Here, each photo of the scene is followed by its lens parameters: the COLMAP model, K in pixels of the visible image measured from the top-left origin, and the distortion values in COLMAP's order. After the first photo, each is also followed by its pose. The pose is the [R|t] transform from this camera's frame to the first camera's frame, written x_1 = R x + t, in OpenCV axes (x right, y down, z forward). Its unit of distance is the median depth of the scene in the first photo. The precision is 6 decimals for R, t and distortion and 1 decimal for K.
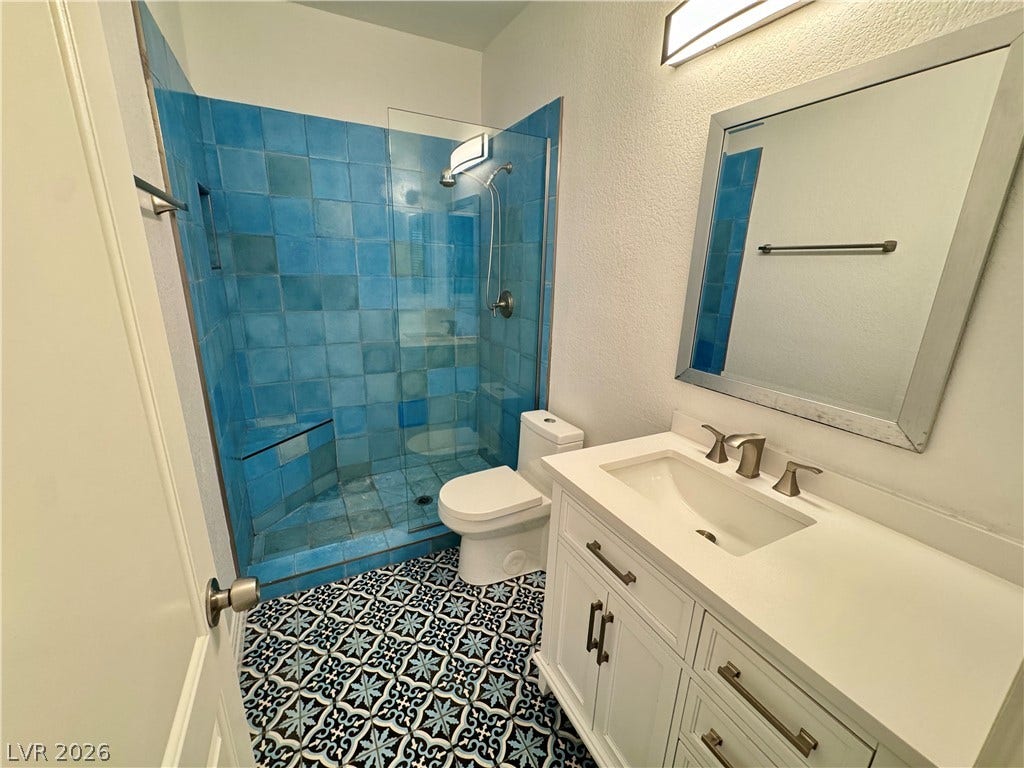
lens RADIAL K [[406.9, 0, 510.9], [0, 406.9, 387.0], [0, 0, 1]] dist [-0.003493, 0.001027]
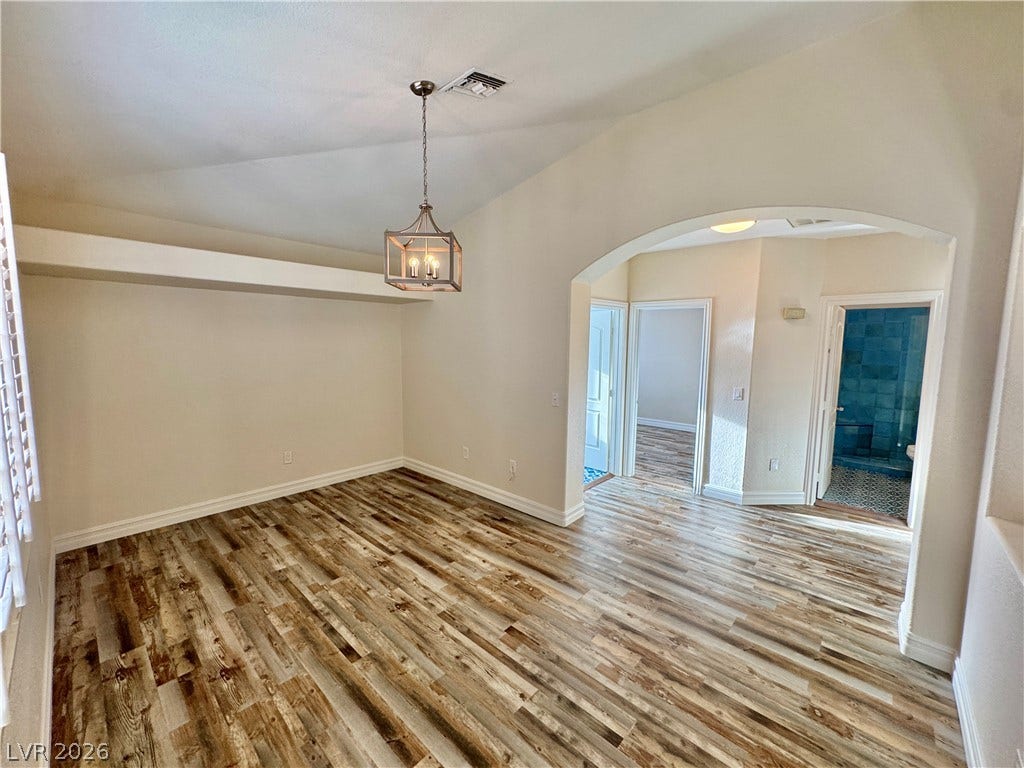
lens RADIAL K [[406.9, 0, 515.1], [0, 406.9, 387.0], [0, 0, 1]] dist [-0.003493, 0.001027]
pose [[0.345093, 0.085253, -0.934689, 1.066404], [-0.254251, 0.967122, -0.005659, 0.426061], [0.903475, 0.239599, 0.355422, -1.823363]]
